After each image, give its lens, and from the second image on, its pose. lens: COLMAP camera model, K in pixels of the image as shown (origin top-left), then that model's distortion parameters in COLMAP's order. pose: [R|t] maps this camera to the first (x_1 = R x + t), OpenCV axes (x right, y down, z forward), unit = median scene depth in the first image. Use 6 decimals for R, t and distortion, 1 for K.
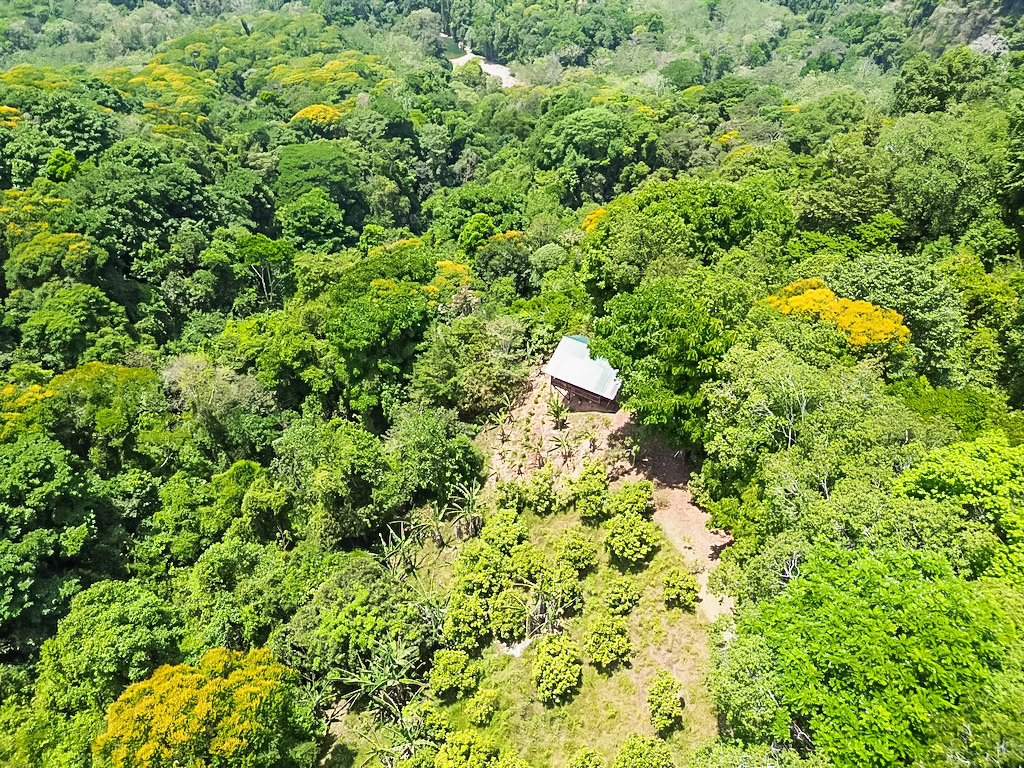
lens RADIAL K [[720.5, 0, 516.4], [0, 720.5, 379.1], [0, 0, 1]] dist [0.051191, -0.038385]
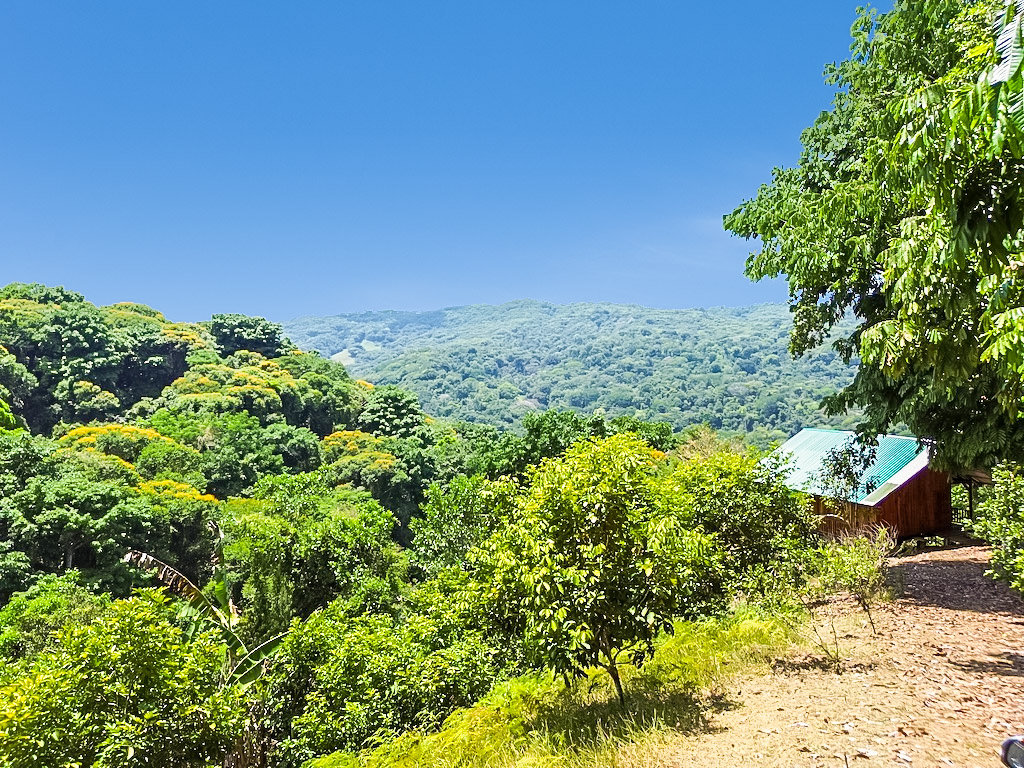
lens RADIAL K [[720.5, 0, 508.9], [0, 720.5, 381.8], [0, 0, 1]] dist [0.051191, -0.038385]
pose [[0.782474, -0.010667, -0.622592, 0.071820], [-0.385546, 0.776844, -0.497864, 0.075785], [0.488967, 0.629603, 0.603747, 0.191554]]
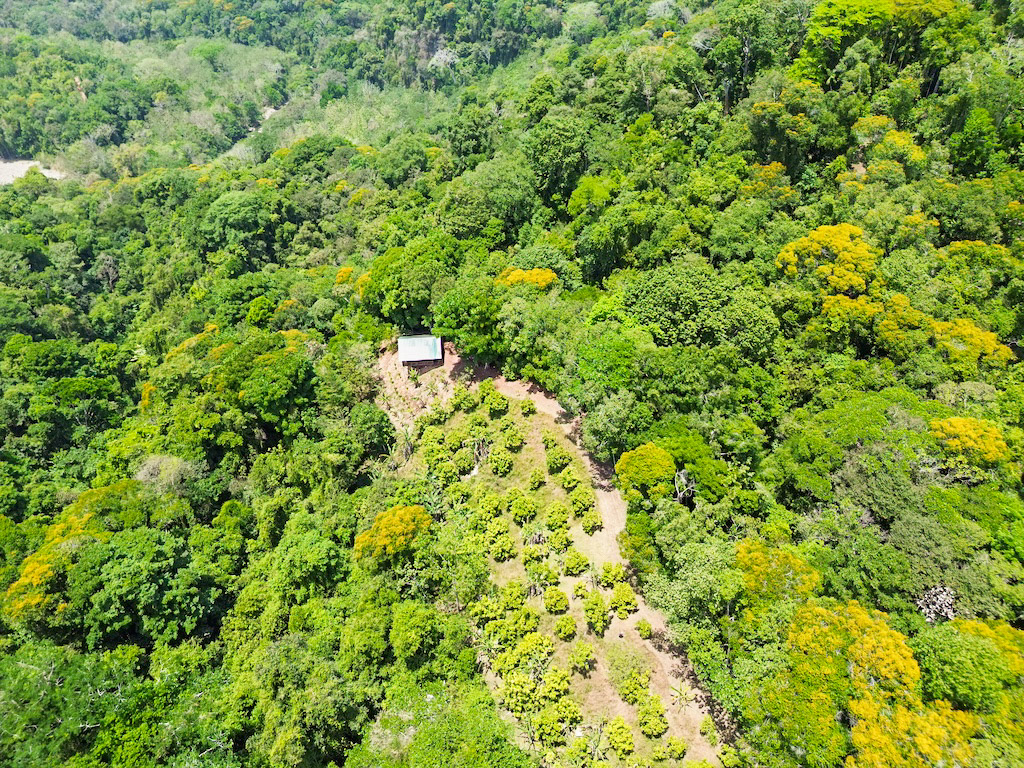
lens RADIAL K [[720.5, 0, 507.9], [0, 720.5, 378.0], [0, 0, 1]] dist [0.051191, -0.038385]
pose [[0.787577, -0.398798, 0.469770, -0.198838], [0.405774, 0.909363, 0.091692, -0.008394], [-0.463757, 0.118406, 0.878014, -0.232340]]
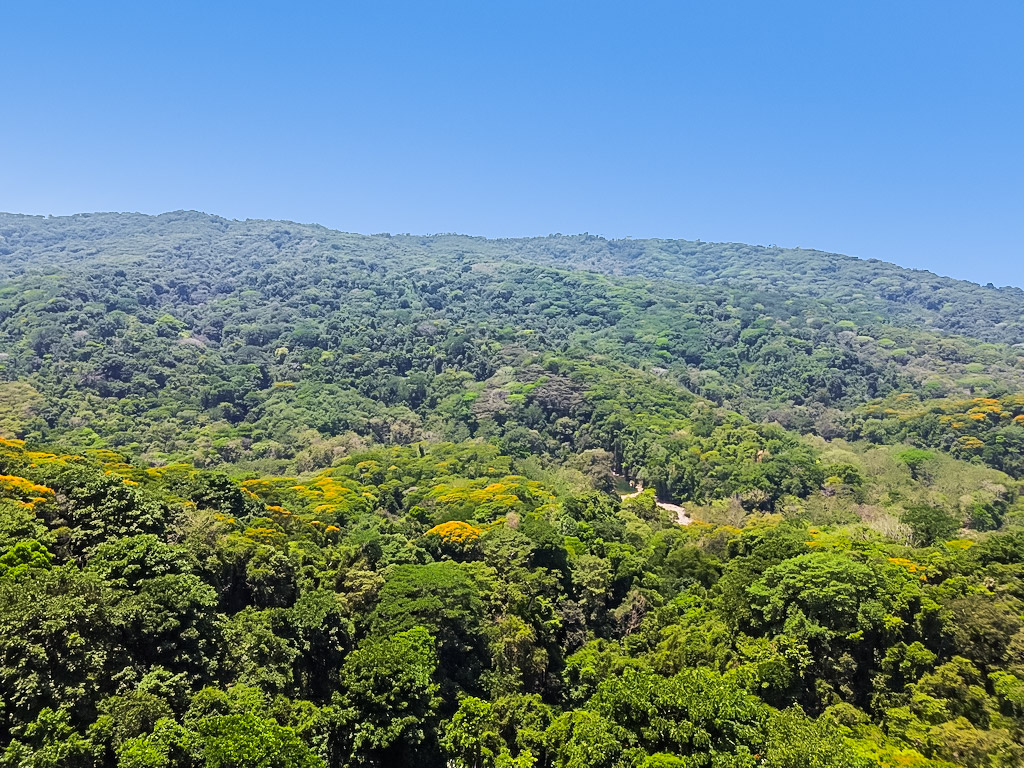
lens RADIAL K [[720.5, 0, 513.6], [0, 720.5, 378.5], [0, 0, 1]] dist [0.051191, -0.038385]
pose [[0.971862, 0.031270, -0.233464, -0.022123], [-0.154868, 0.831633, -0.533293, -0.085437], [0.177480, 0.554444, 0.813076, 0.258682]]
